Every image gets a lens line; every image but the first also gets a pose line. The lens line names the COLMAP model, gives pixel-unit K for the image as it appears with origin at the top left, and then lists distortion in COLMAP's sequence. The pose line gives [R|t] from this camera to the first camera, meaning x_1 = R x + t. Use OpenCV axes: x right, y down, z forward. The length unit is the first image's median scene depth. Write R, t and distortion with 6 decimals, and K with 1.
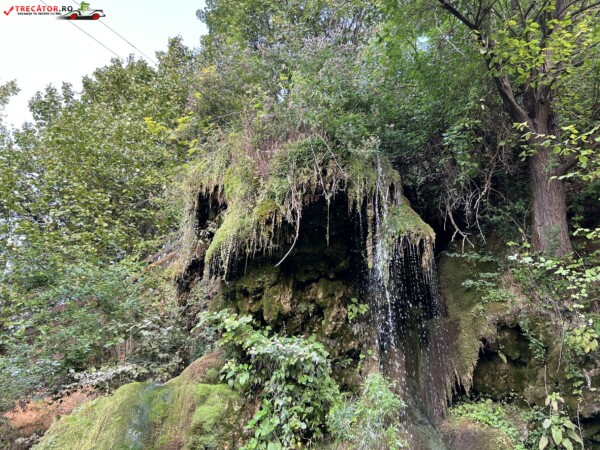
lens RADIAL K [[452.6, 0, 301.6], [0, 452.6, 228.0], [0, 0, 1]] dist [0.060378, -0.072070]
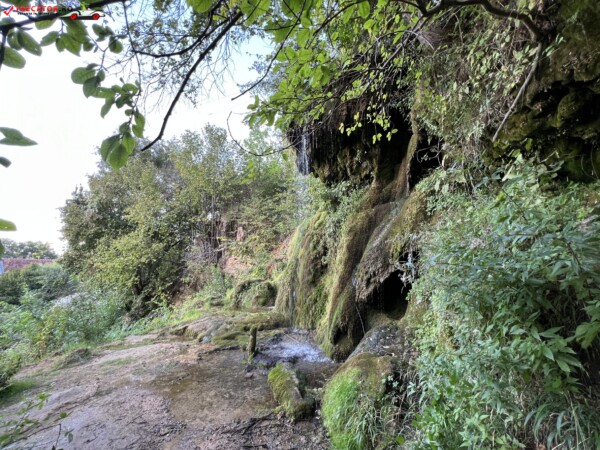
lens RADIAL K [[240.5, 0, 299.8], [0, 240.5, 226.3], [0, 0, 1]] dist [-0.002060, 0.000800]
pose [[0.377387, -0.190381, -0.906275, 0.910256], [0.532555, 0.845240, 0.044205, 0.262718], [0.757604, -0.499324, 0.420371, 0.260083]]
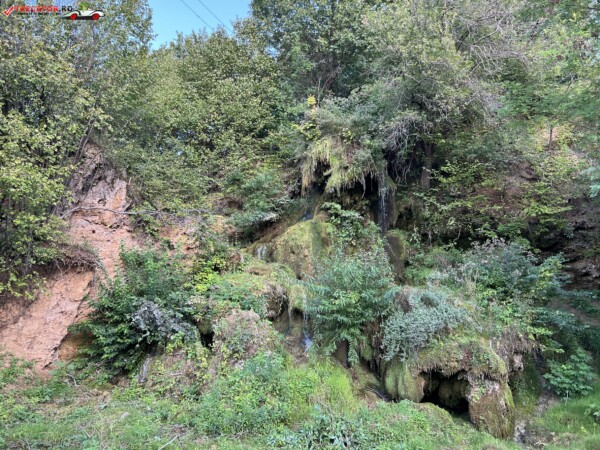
lens RADIAL K [[452.6, 0, 298.0], [0, 452.6, 226.8], [0, 0, 1]] dist [0.060378, -0.072070]
pose [[0.969969, 0.025767, 0.241859, -1.160667], [-0.111051, 0.931595, 0.346119, -0.743276], [-0.216396, -0.362584, 0.906480, -1.945593]]
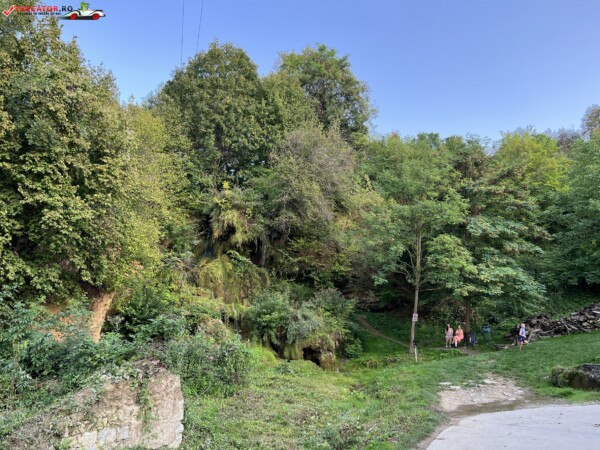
lens RADIAL K [[452.6, 0, 298.5], [0, 452.6, 226.0], [0, 0, 1]] dist [0.060378, -0.072070]
pose [[0.726507, 0.129807, 0.674787, -3.187961], [-0.374628, 0.898045, 0.230586, -1.573420], [-0.576057, -0.420316, 0.701065, -3.028291]]
